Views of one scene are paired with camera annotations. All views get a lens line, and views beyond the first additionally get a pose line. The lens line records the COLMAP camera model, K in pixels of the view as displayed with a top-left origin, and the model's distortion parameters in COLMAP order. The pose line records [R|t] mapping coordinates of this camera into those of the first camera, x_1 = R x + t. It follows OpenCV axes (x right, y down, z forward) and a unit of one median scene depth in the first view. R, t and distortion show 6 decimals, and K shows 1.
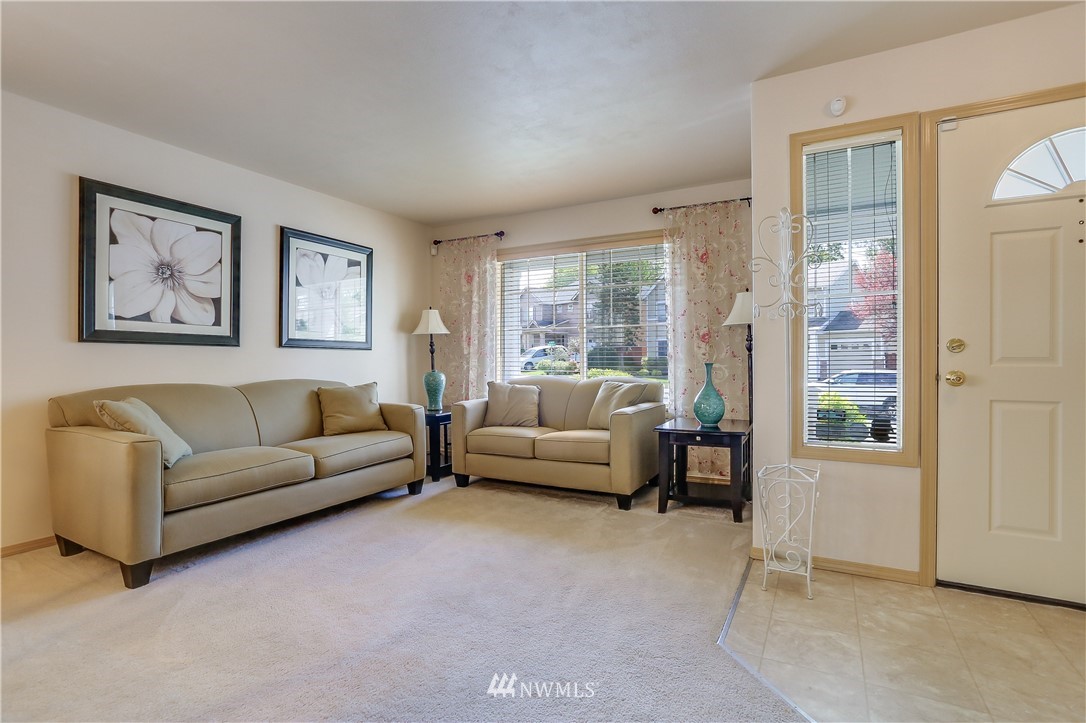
lens RADIAL K [[518.6, 0, 543.0], [0, 518.6, 361.5], [0, 0, 1]] dist [0.001816, 0.000475]
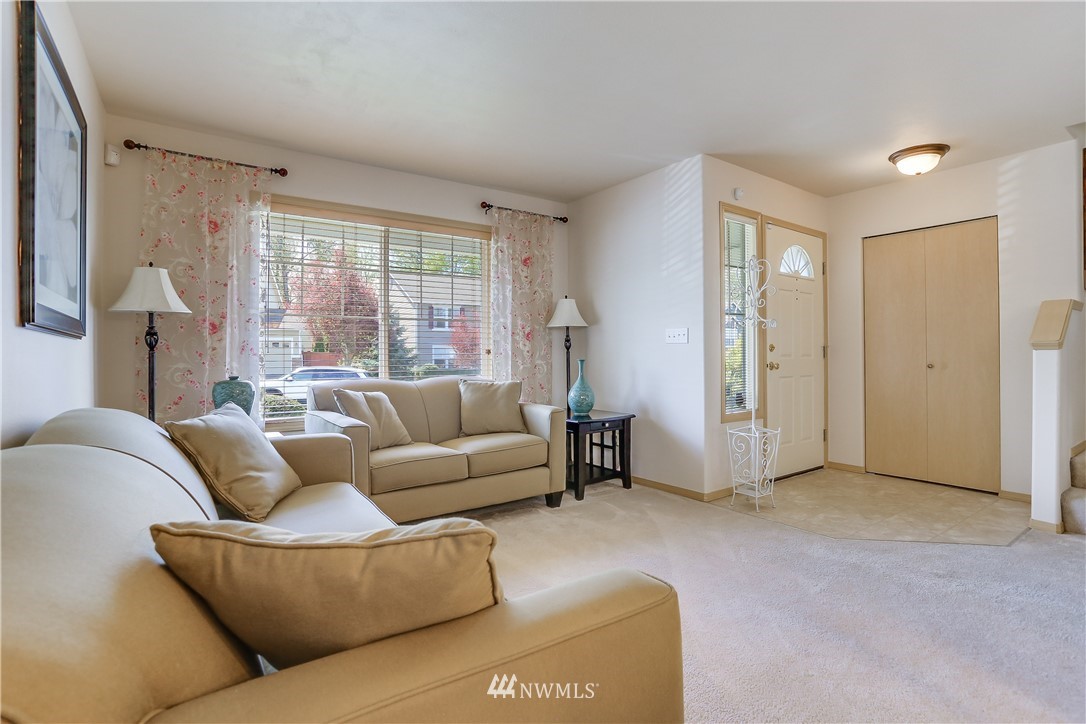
lens RADIAL K [[531.2, 0, 529.6], [0, 531.2, 353.5], [0, 0, 1]] dist [-0.034925, 0.001032]
pose [[0.457673, 0.001191, 0.889120, -0.745730], [0.007581, 0.999958, -0.005242, -0.005177], [-0.889088, 0.009139, 0.457645, 0.553325]]
